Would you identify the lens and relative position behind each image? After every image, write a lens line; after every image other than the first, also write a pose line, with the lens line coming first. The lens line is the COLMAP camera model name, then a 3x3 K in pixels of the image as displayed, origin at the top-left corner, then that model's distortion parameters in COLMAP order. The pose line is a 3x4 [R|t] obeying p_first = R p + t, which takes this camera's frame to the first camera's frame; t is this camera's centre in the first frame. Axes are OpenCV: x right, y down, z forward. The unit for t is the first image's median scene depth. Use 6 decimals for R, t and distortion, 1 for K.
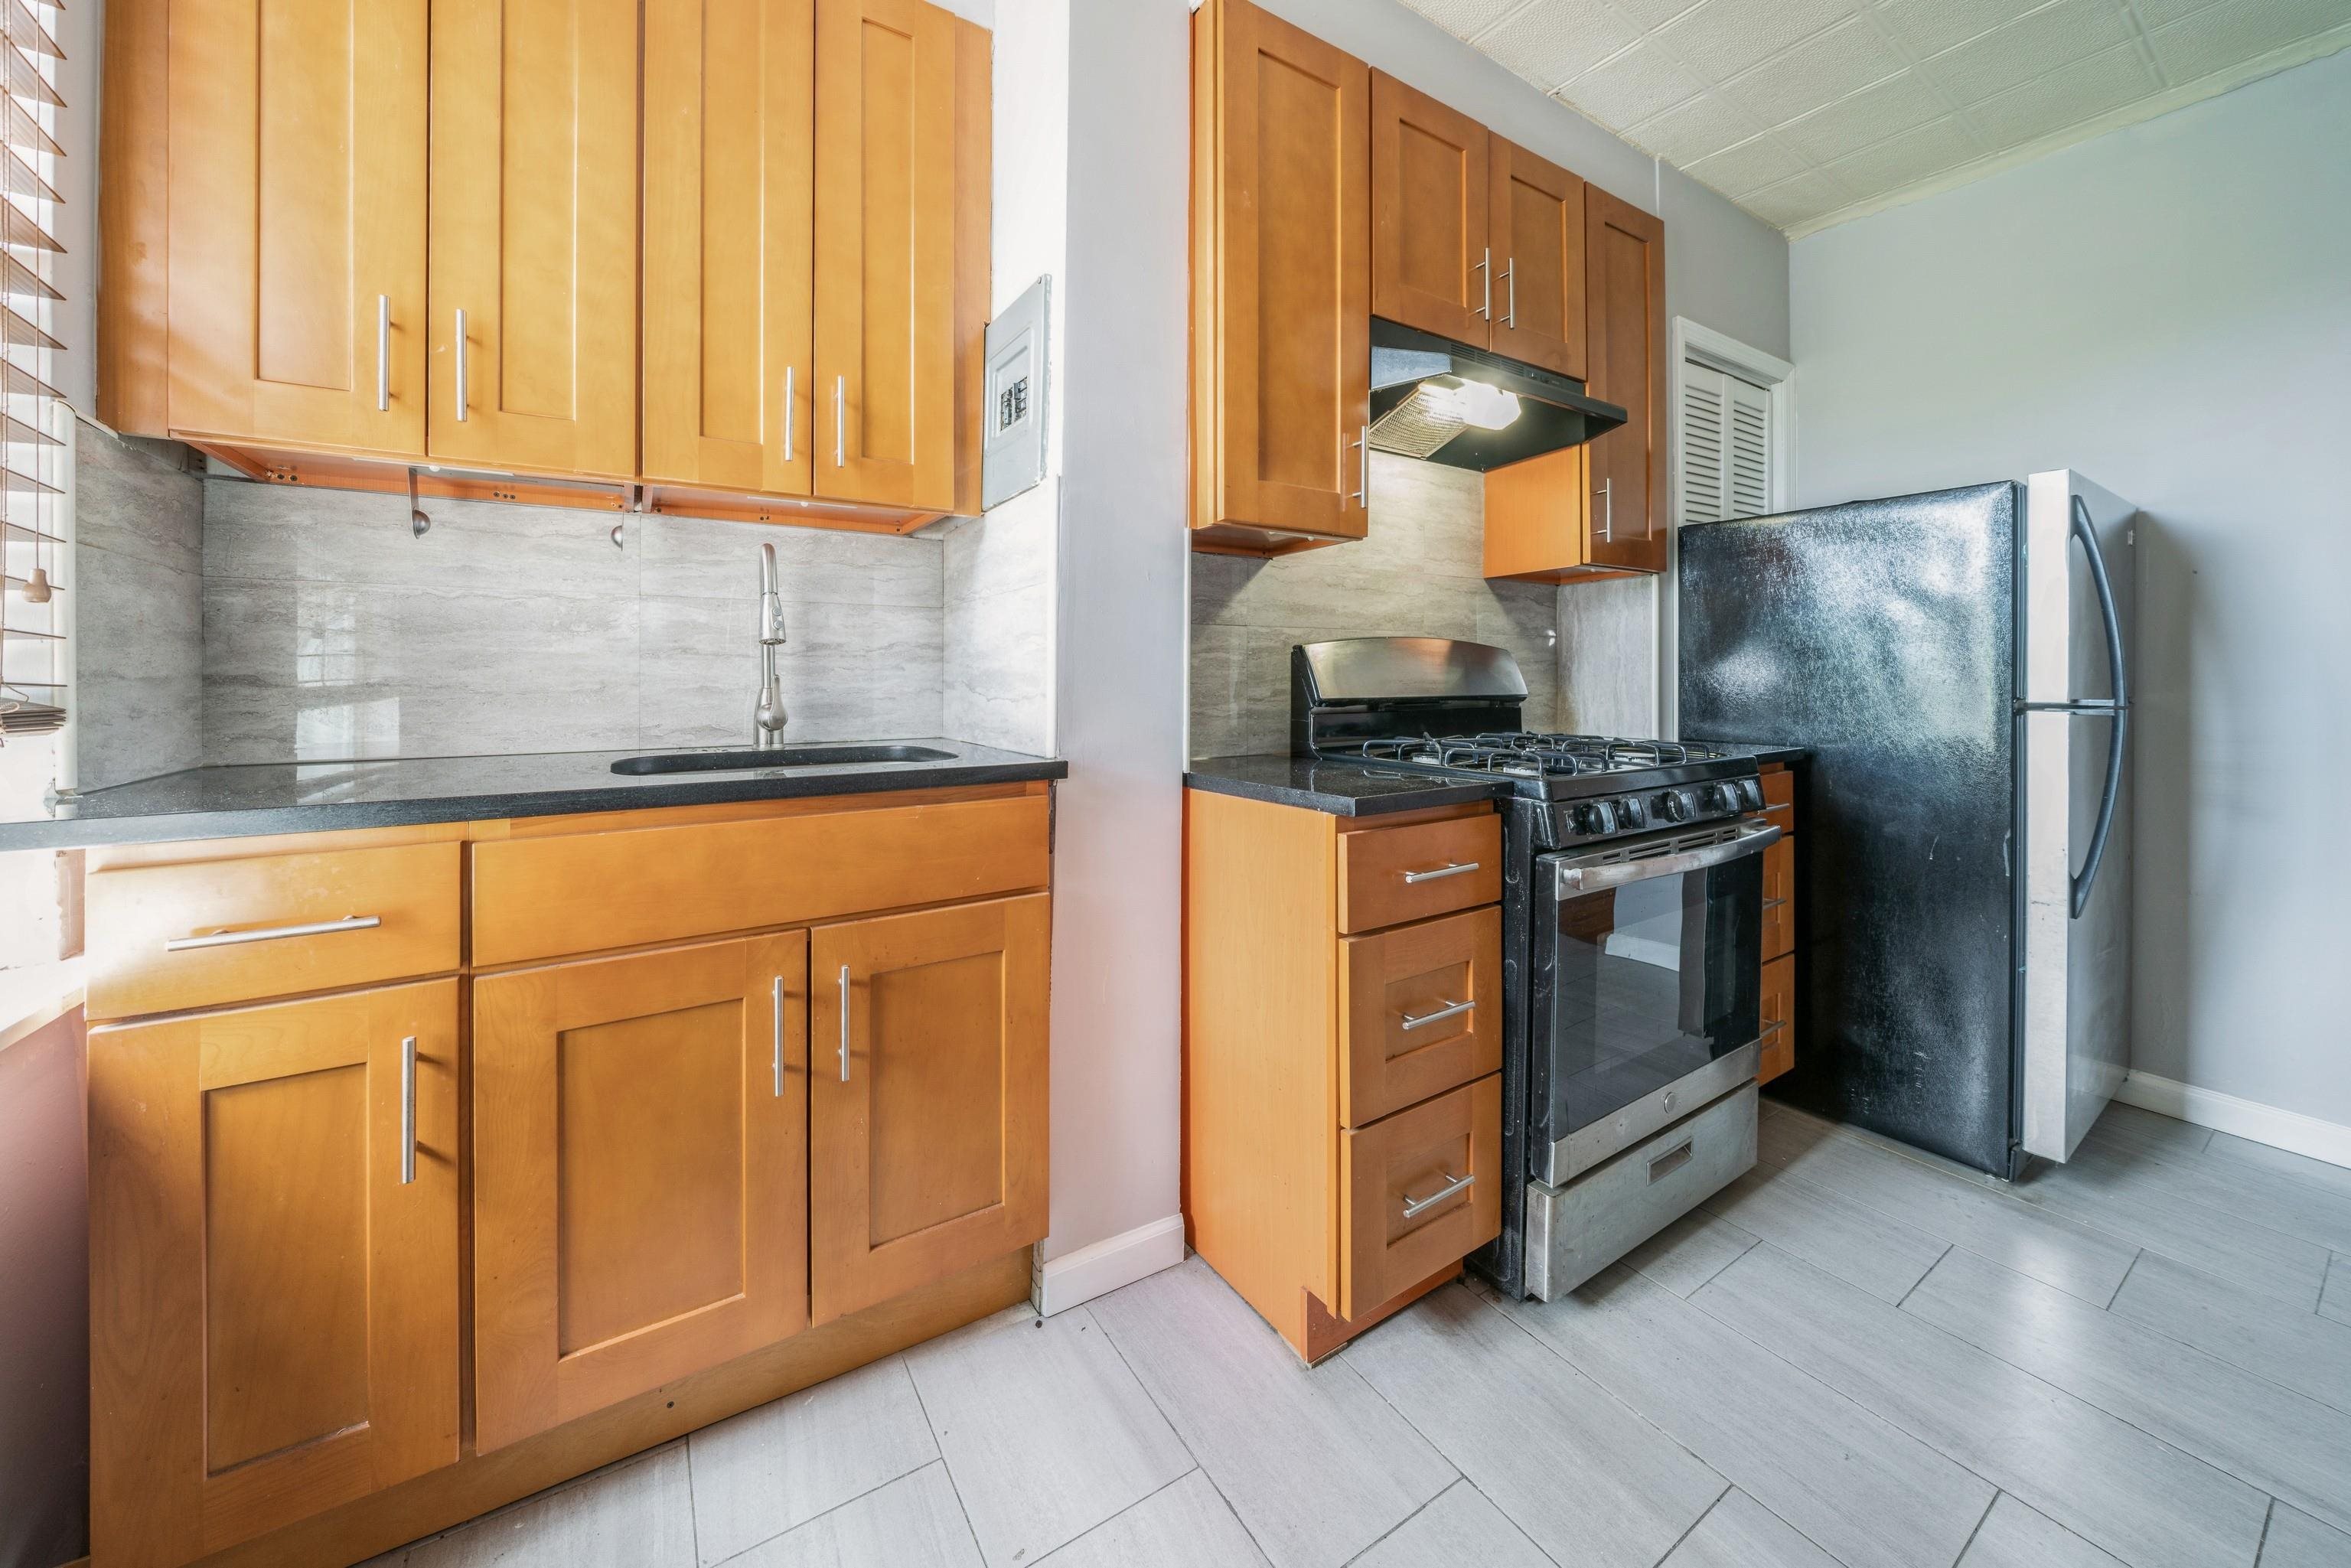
lens RADIAL K [[826.9, 0, 1146.3], [0, 826.9, 696.7], [0, 0, 1]] dist [-0.003807, -0.000149]
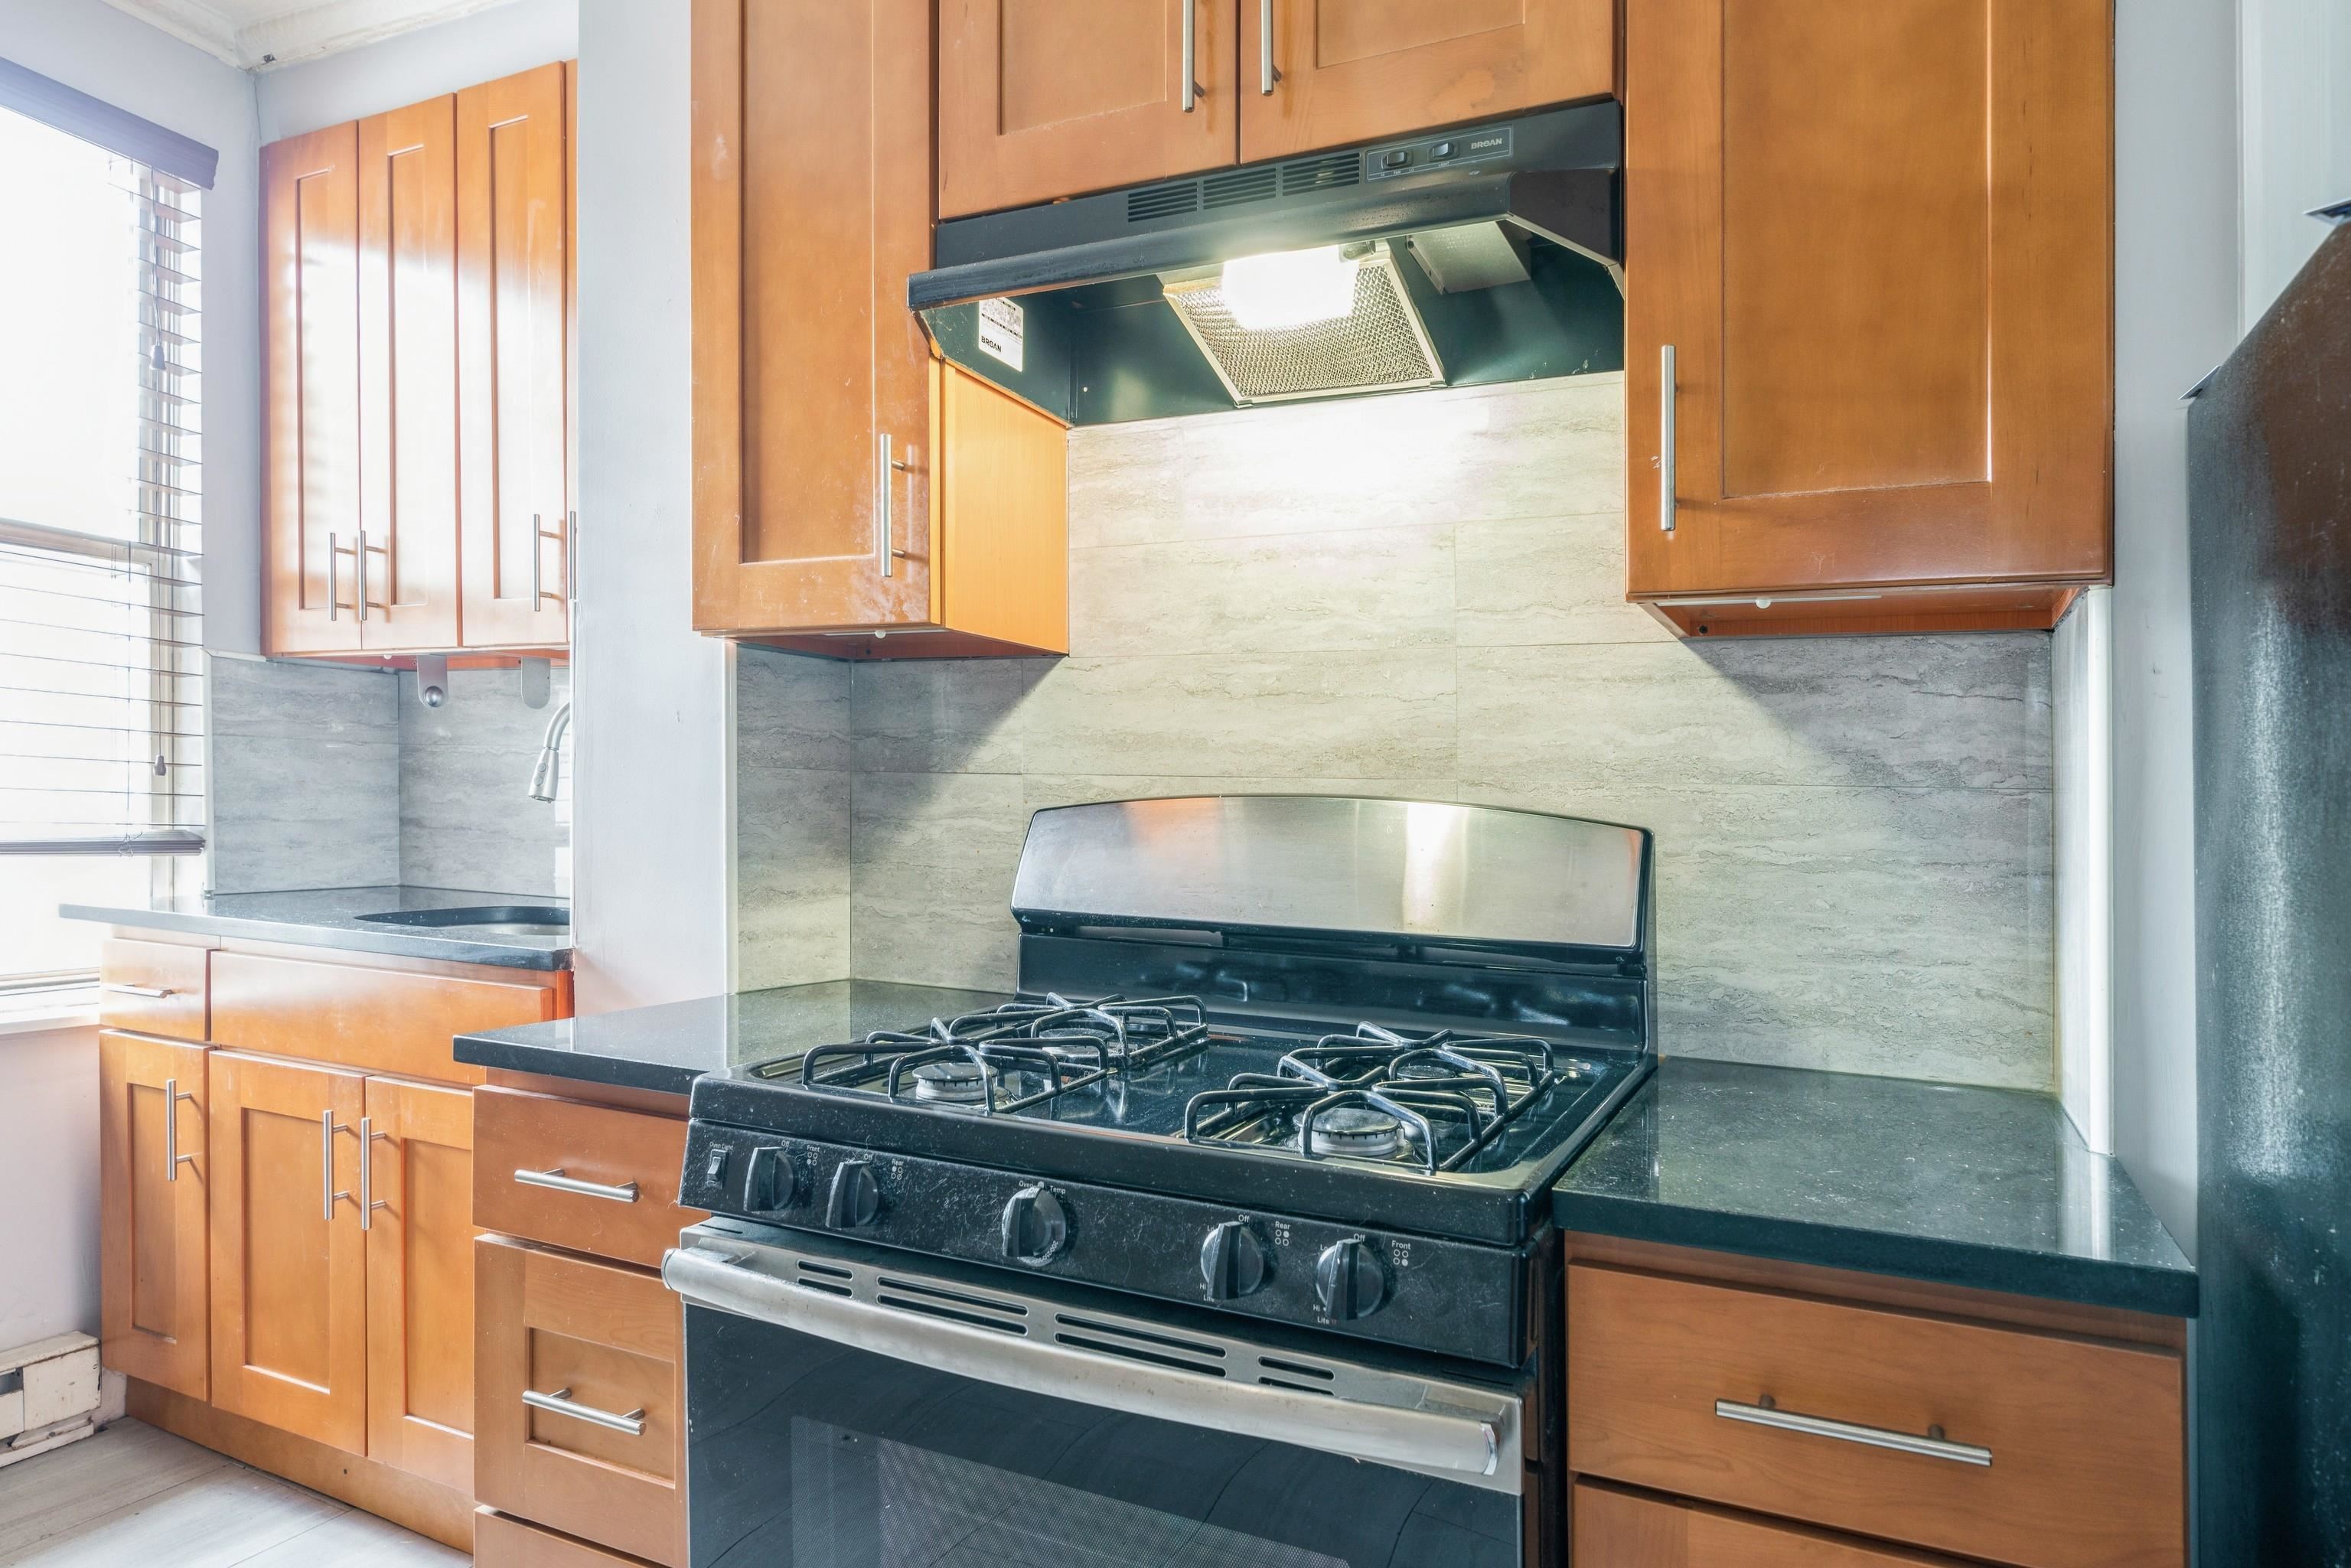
lens RADIAL K [[1467.2, 0, 1136.7], [0, 1467.2, 817.6], [0, 0, 1]] dist [-0.005401, -0.001280]
pose [[0.522335, 0.029304, -0.852236, 1.273576], [-0.043884, 0.999009, 0.007454, -0.080127], [0.851610, 0.033506, 0.523104, 0.637894]]
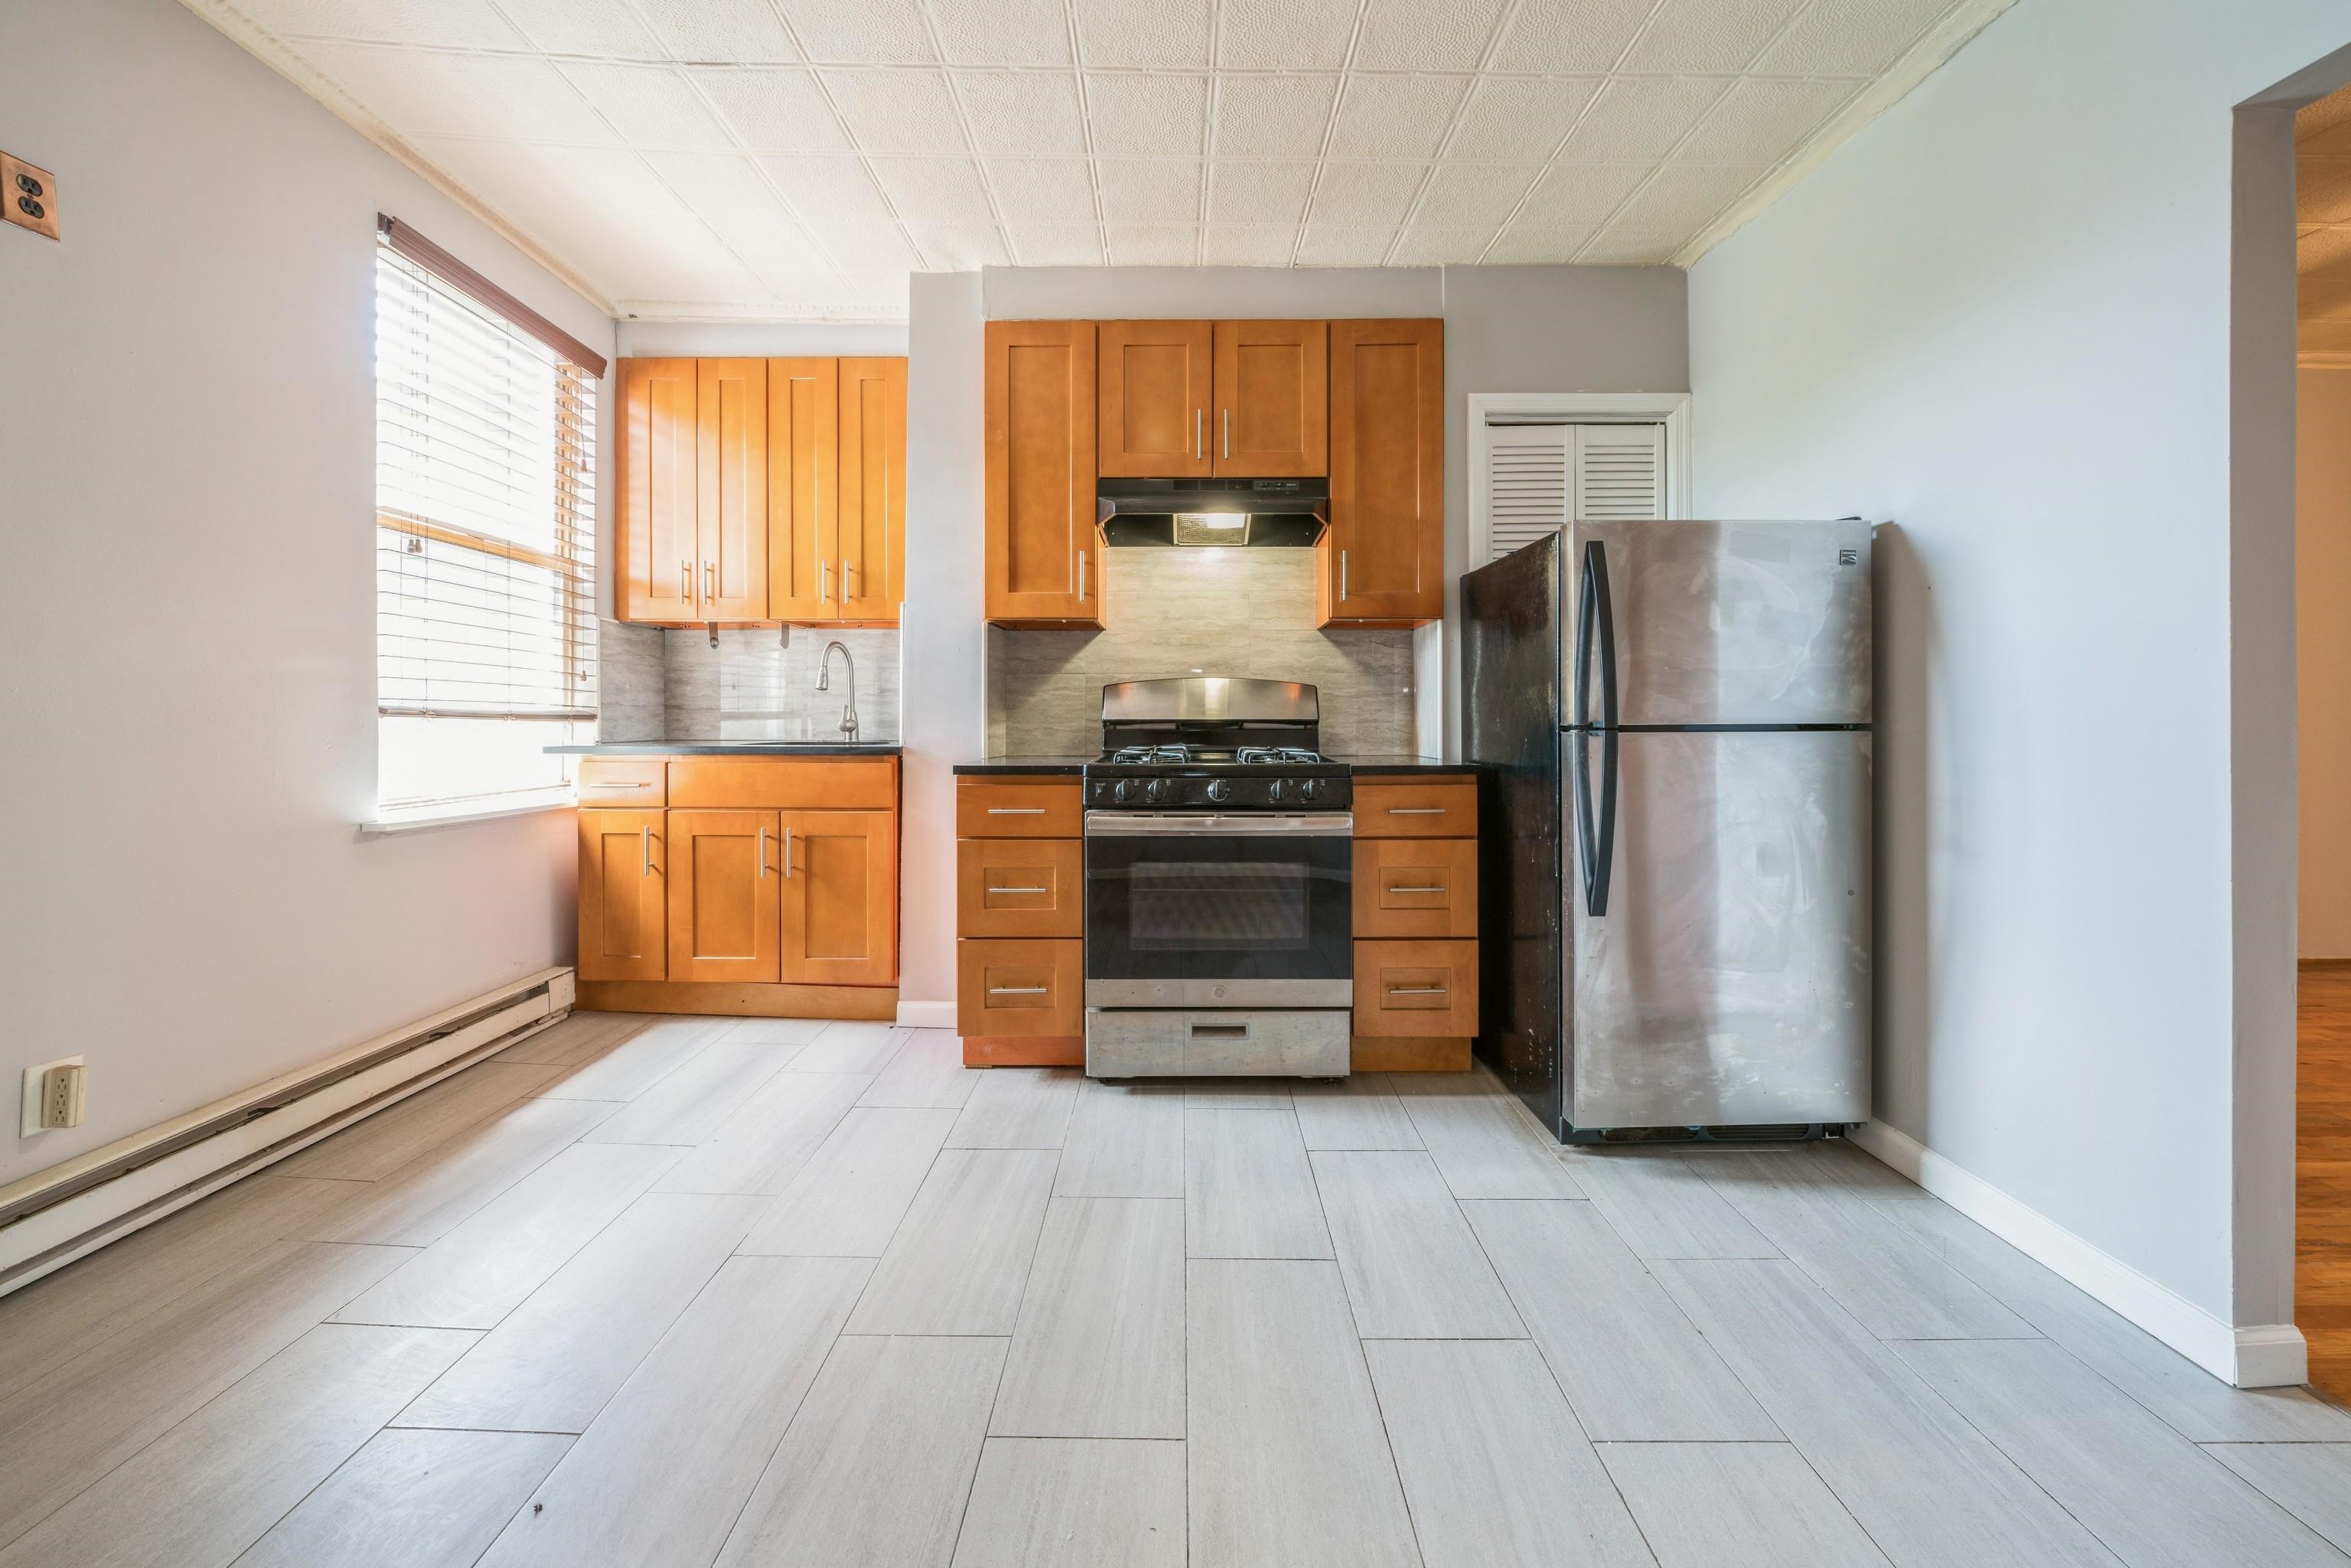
lens RADIAL K [[821.8, 0, 1169.1], [0, 821.8, 730.4], [0, 0, 1]] dist [-0.001993, -0.000103]
pose [[0.846443, 0.012756, -0.532327, 1.324203], [-0.015909, 0.999873, -0.001337, 0.027568], [0.532242, 0.009601, 0.846538, -0.293616]]
